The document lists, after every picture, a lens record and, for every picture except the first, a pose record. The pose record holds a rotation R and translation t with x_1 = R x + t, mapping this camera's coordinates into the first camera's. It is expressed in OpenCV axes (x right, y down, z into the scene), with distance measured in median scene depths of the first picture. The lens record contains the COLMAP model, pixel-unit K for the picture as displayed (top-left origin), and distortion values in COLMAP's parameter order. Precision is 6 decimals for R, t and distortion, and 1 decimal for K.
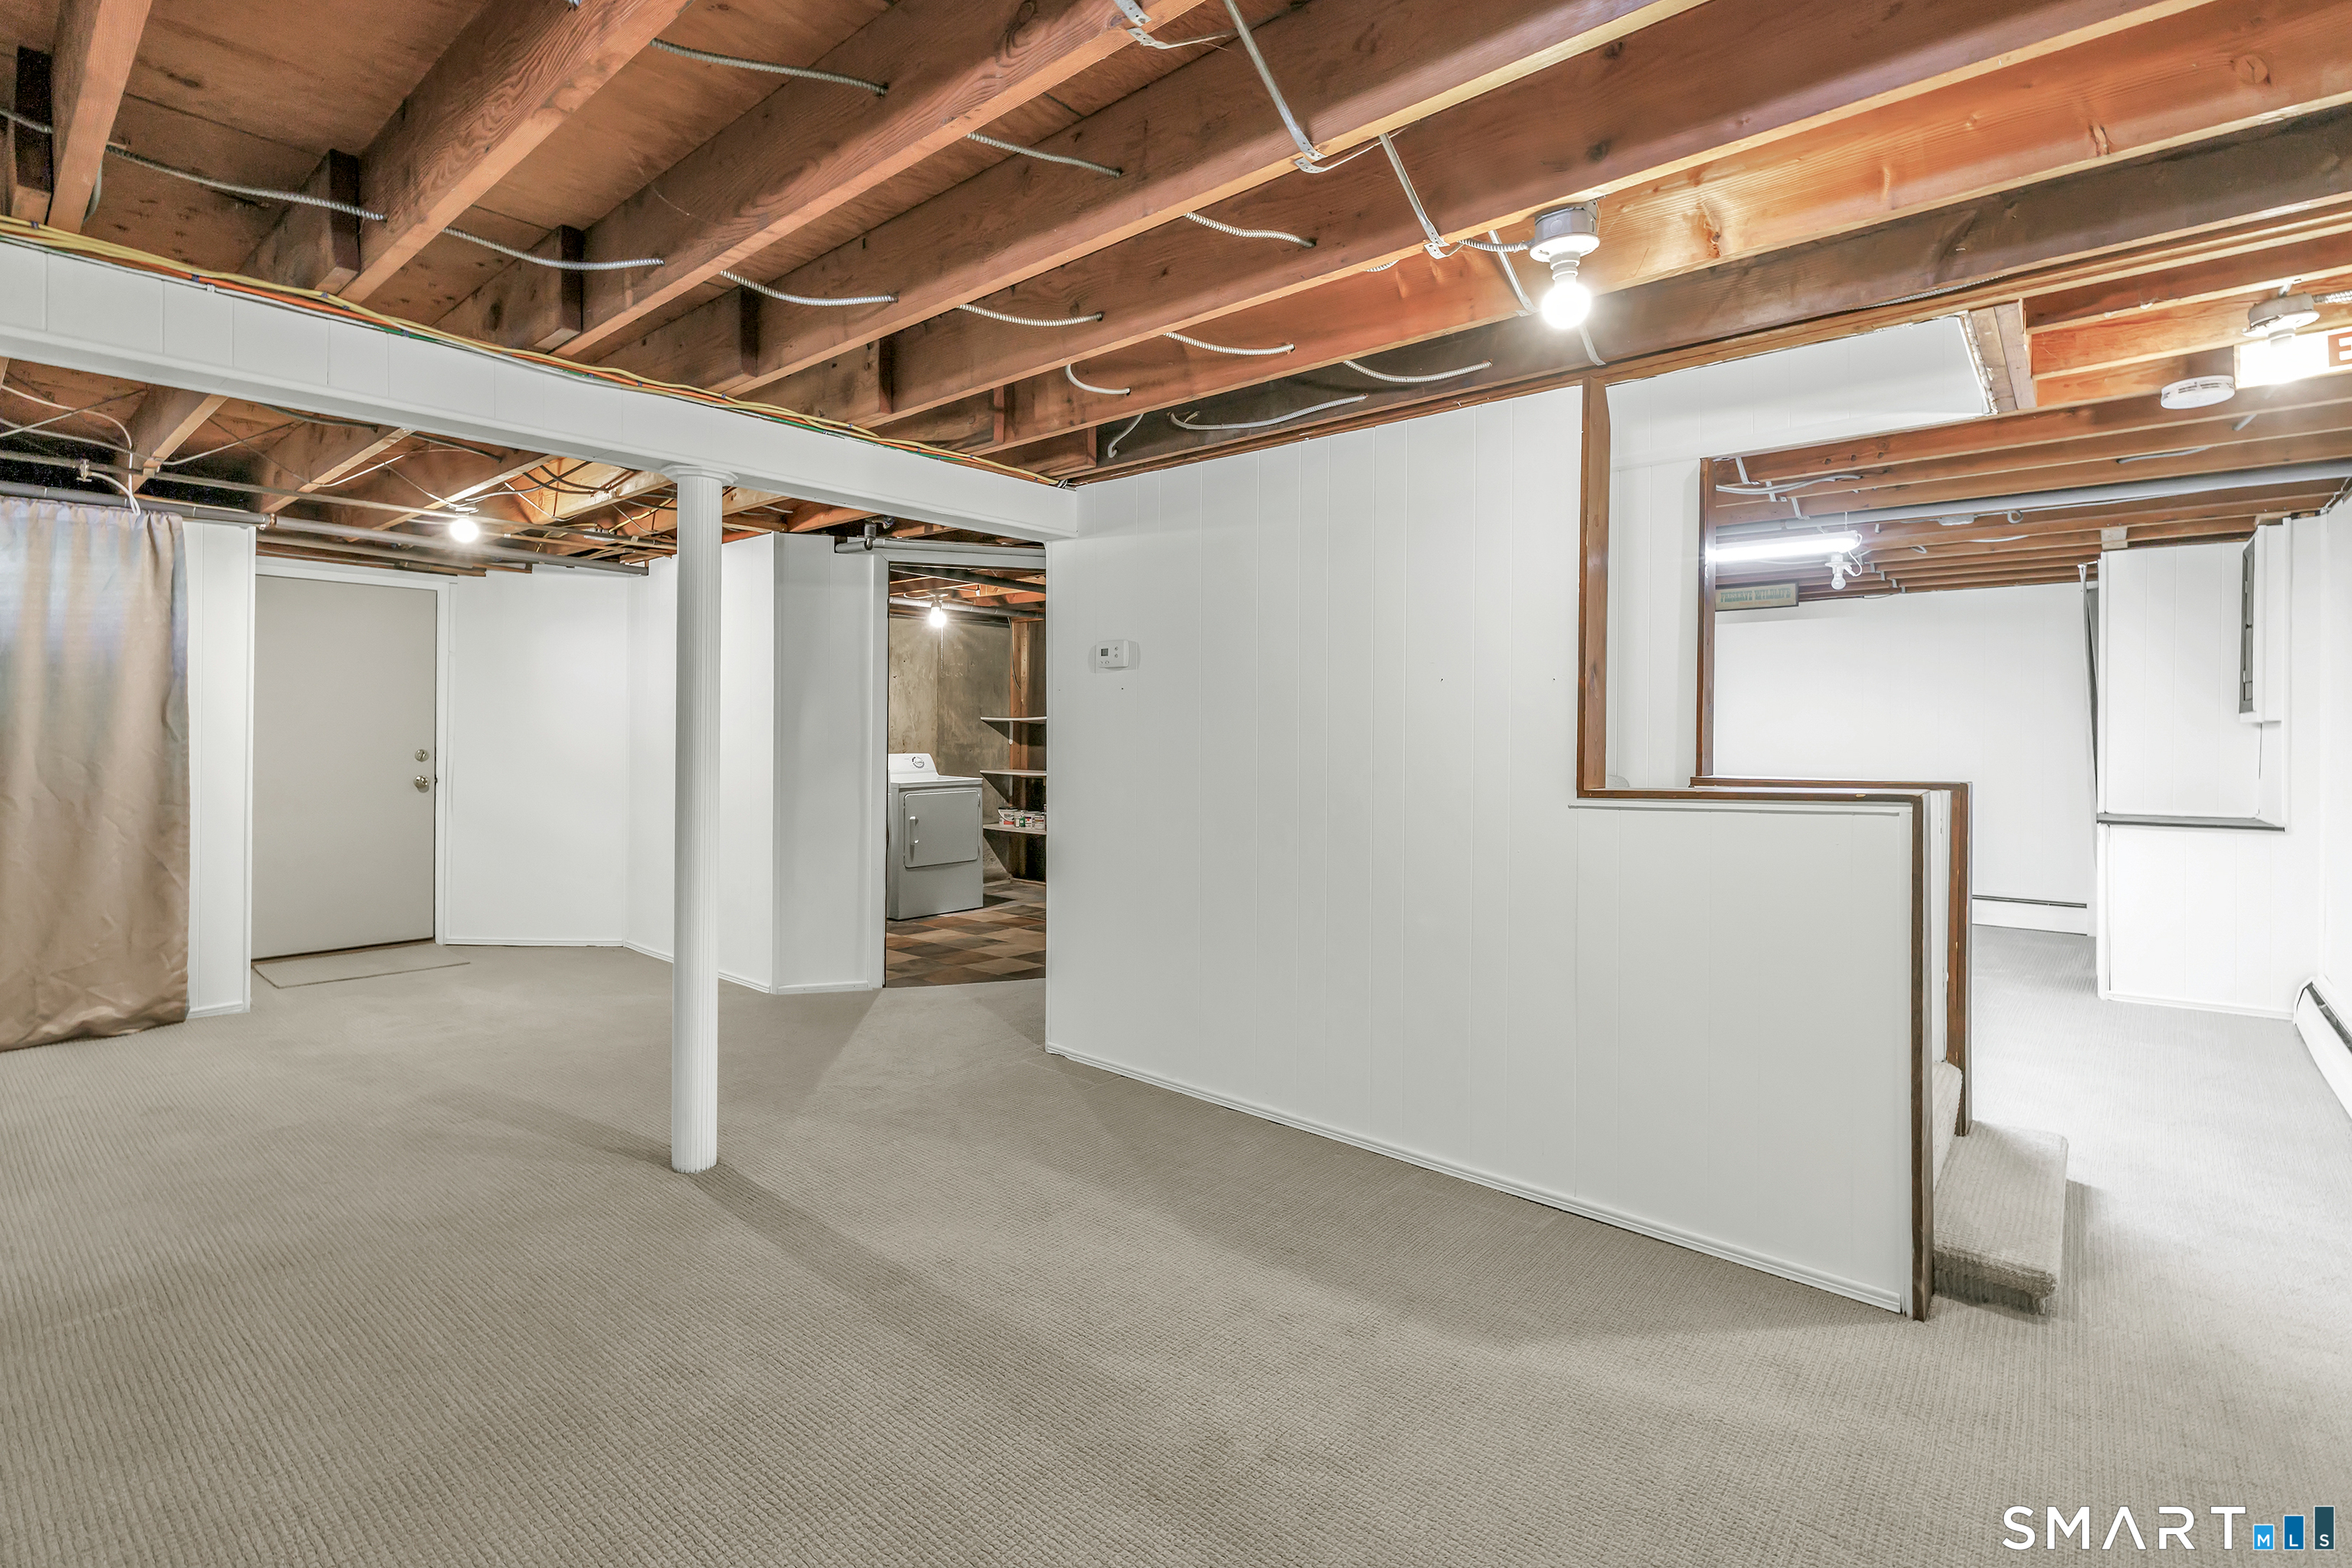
lens RADIAL K [[1098.3, 0, 1152.9], [0, 1098.3, 764.9], [0, 0, 1]] dist [-0.000366, 0.000187]
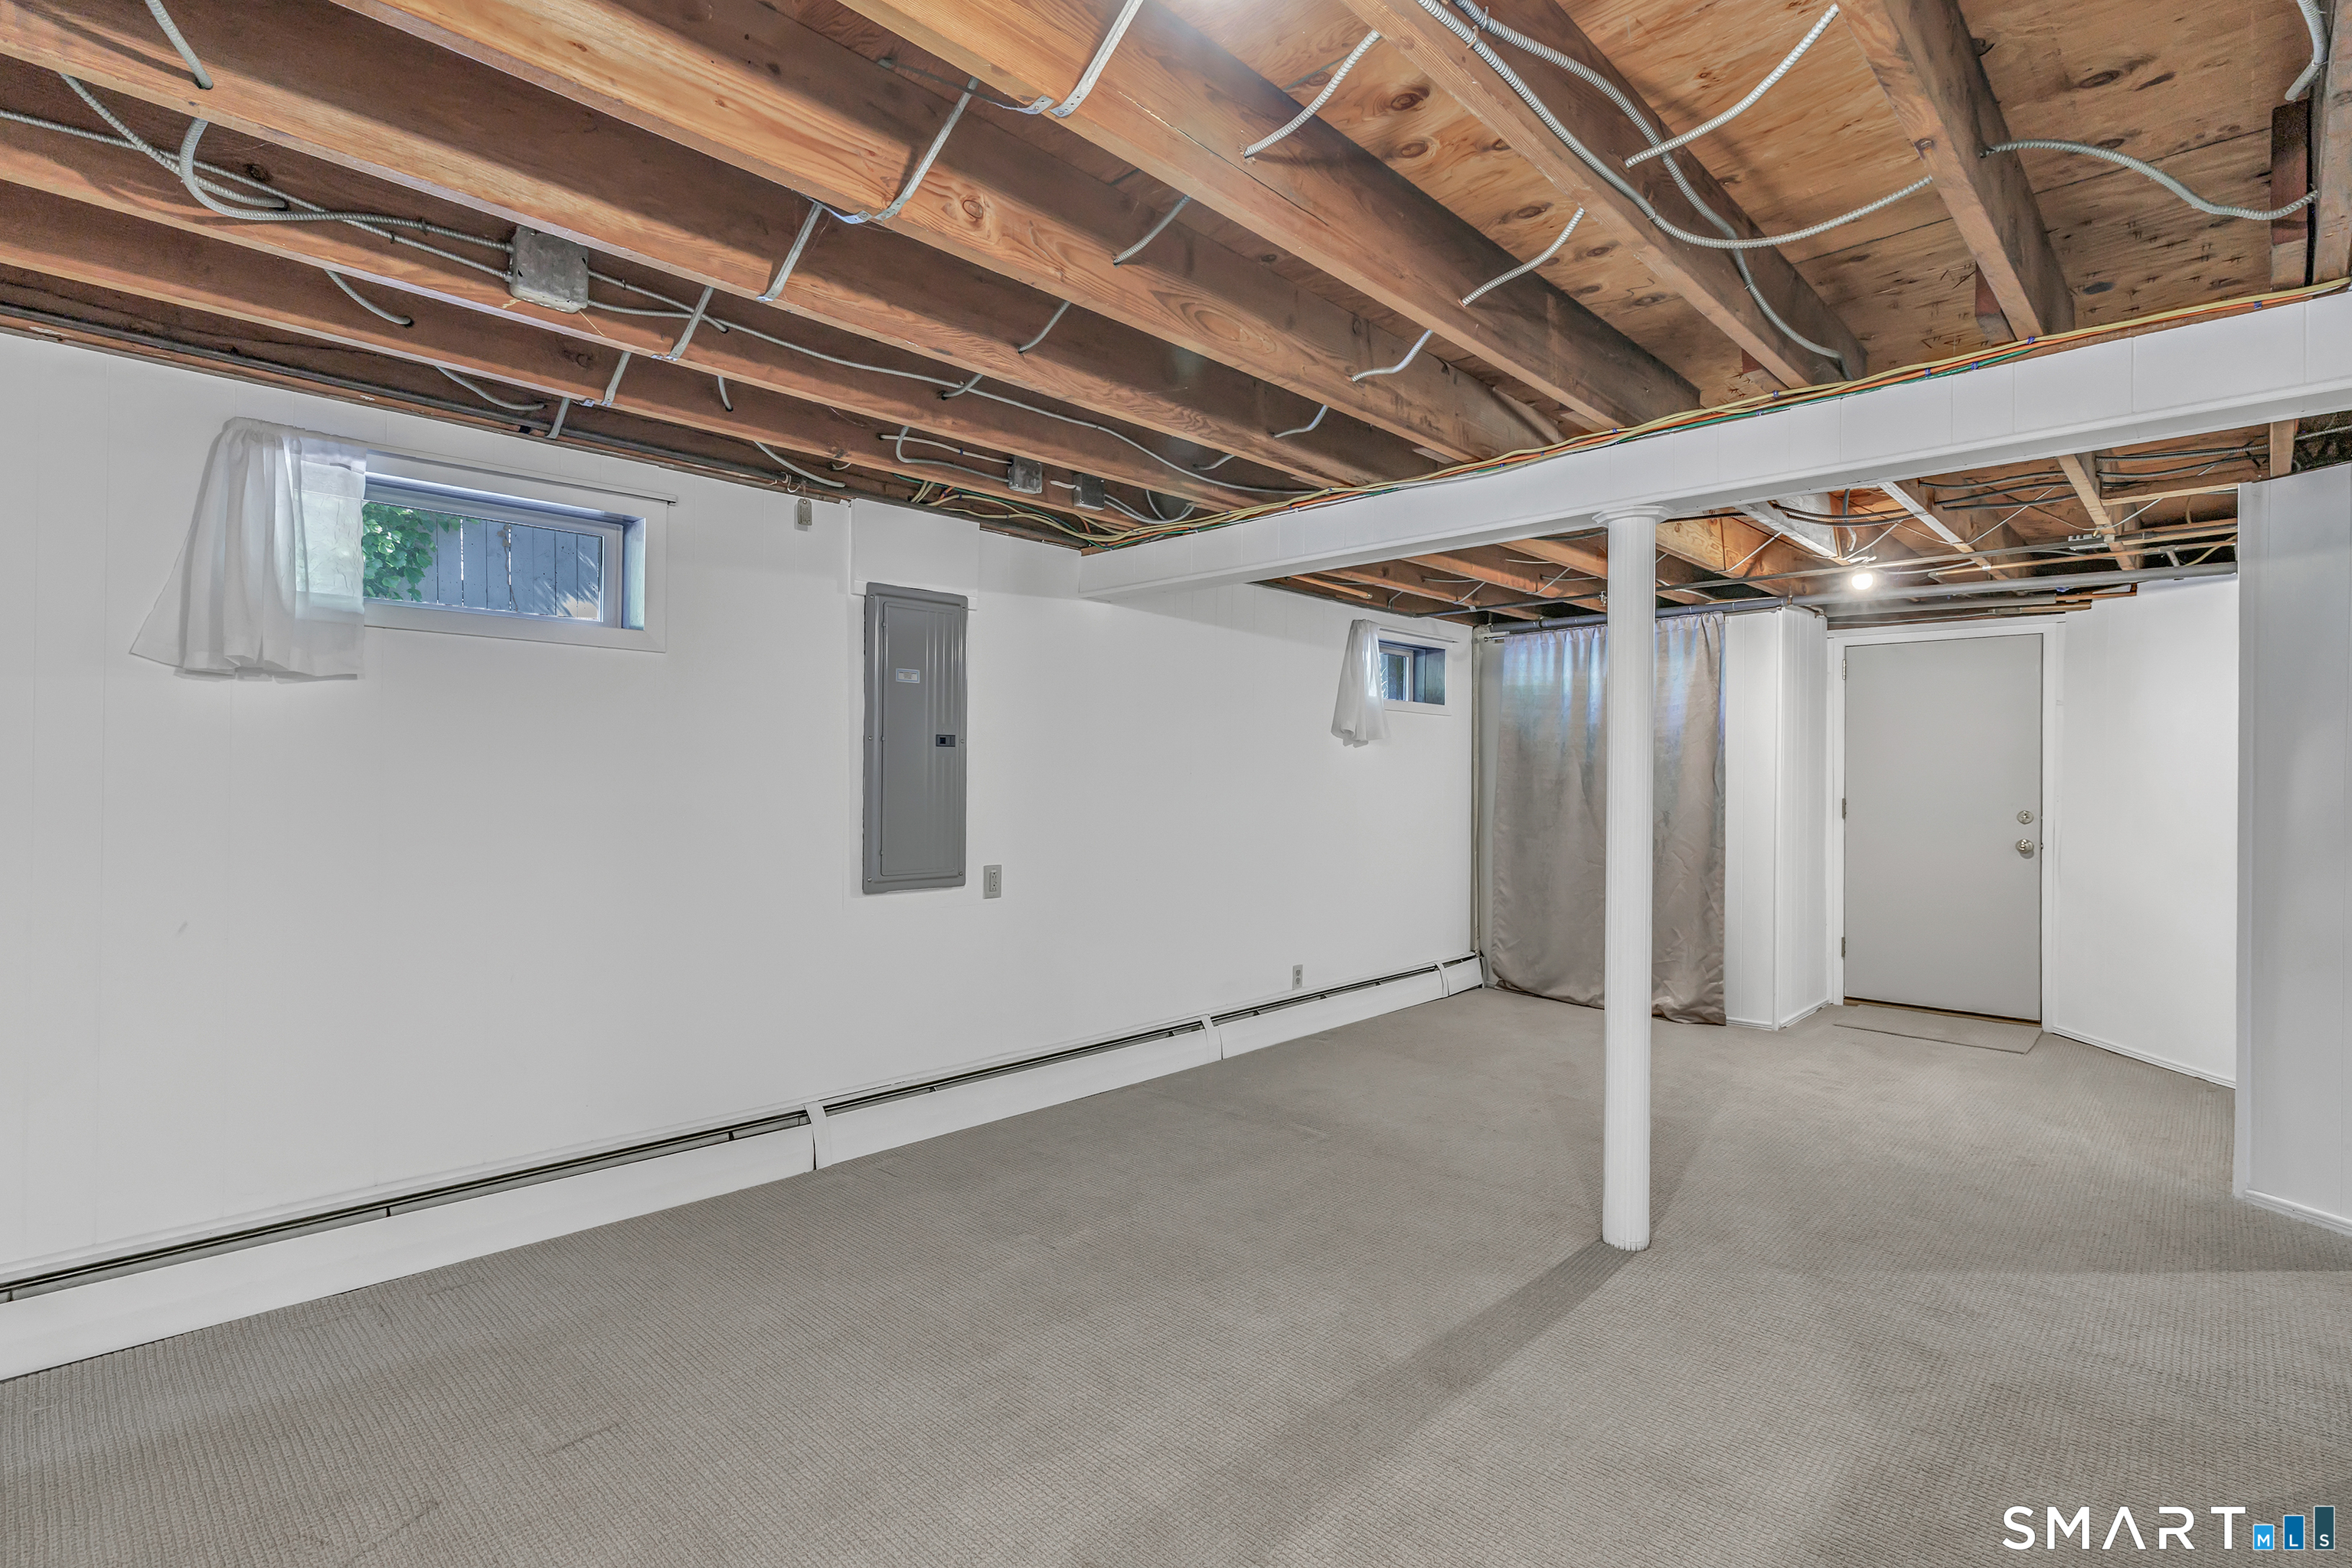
lens RADIAL K [[1098.3, 0, 1152.9], [0, 1098.3, 764.9], [0, 0, 1]] dist [-0.000366, 0.000187]
pose [[-0.066671, -0.020870, -0.997557, 0.389193], [-0.042529, 0.998932, -0.018057, -0.006520], [0.996868, 0.041221, -0.067488, 0.450258]]
